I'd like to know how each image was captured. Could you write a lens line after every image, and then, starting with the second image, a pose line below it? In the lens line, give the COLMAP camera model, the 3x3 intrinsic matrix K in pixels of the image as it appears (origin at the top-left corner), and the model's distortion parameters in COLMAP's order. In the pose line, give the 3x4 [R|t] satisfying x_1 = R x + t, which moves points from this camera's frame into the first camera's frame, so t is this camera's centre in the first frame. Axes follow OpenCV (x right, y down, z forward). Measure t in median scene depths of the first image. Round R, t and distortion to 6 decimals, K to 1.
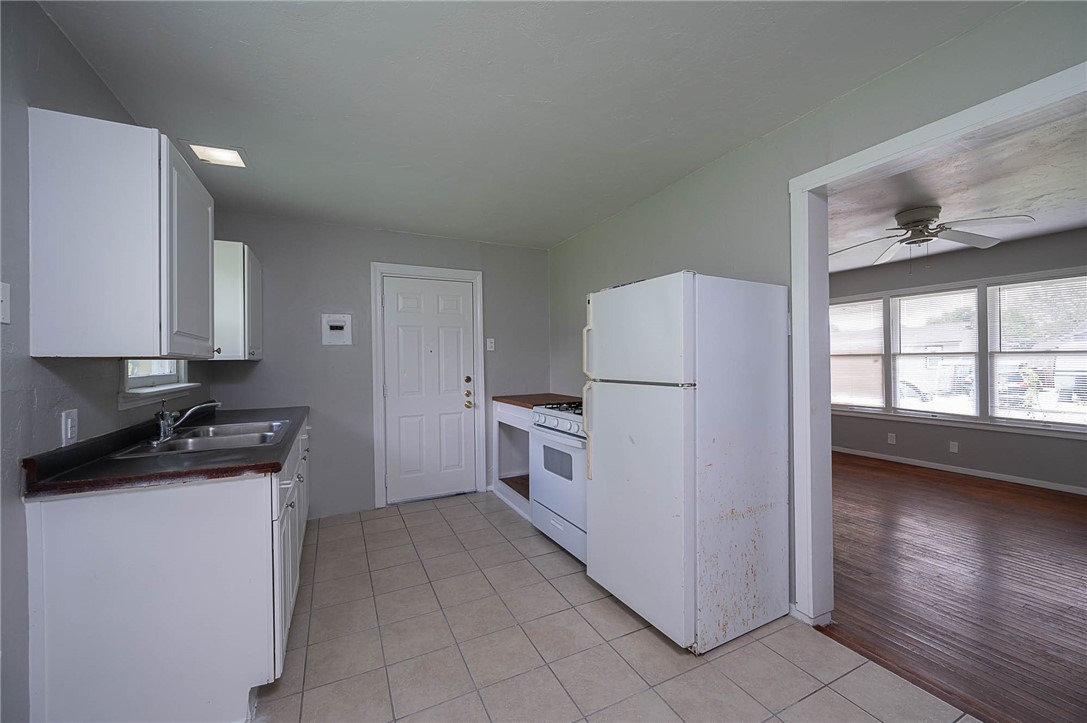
lens RADIAL K [[427.1, 0, 542.9], [0, 427.1, 359.7], [0, 0, 1]] dist [-0.000794, 0.000028]
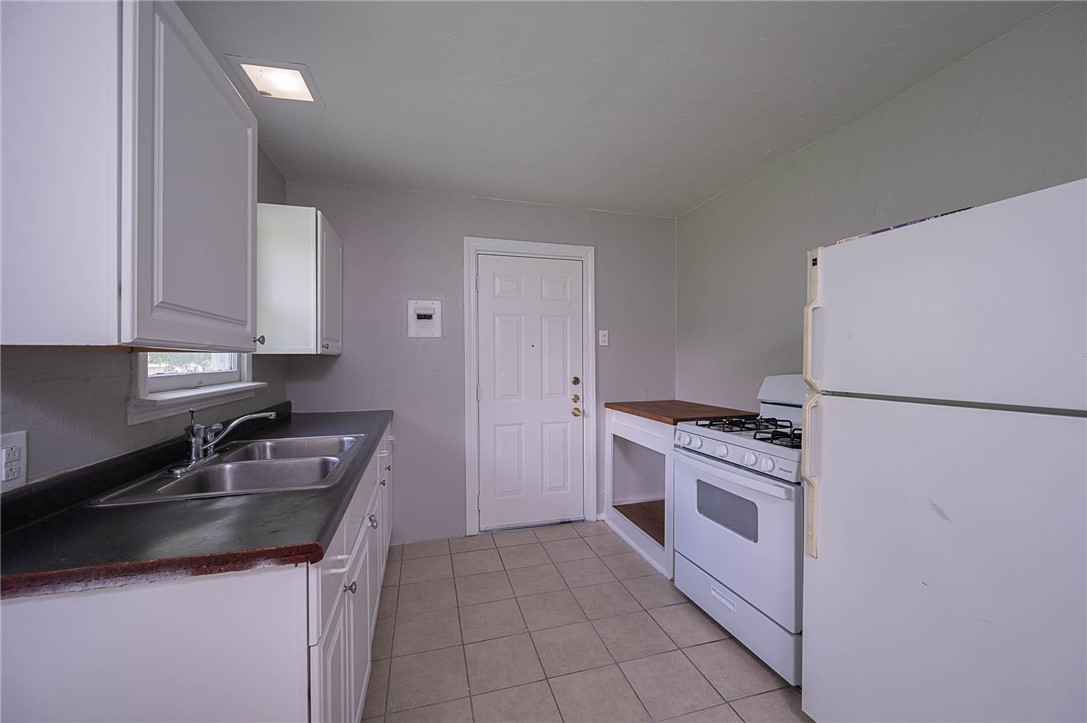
lens RADIAL K [[427.1, 0, 542.1], [0, 427.1, 359.9], [0, 0, 1]] dist [-0.000794, 0.000028]
pose [[0.983225, 0.011450, -0.182039, -0.137943], [-0.010162, 0.999916, 0.008003, 0.000656], [0.182116, -0.006018, 0.983259, 0.293172]]
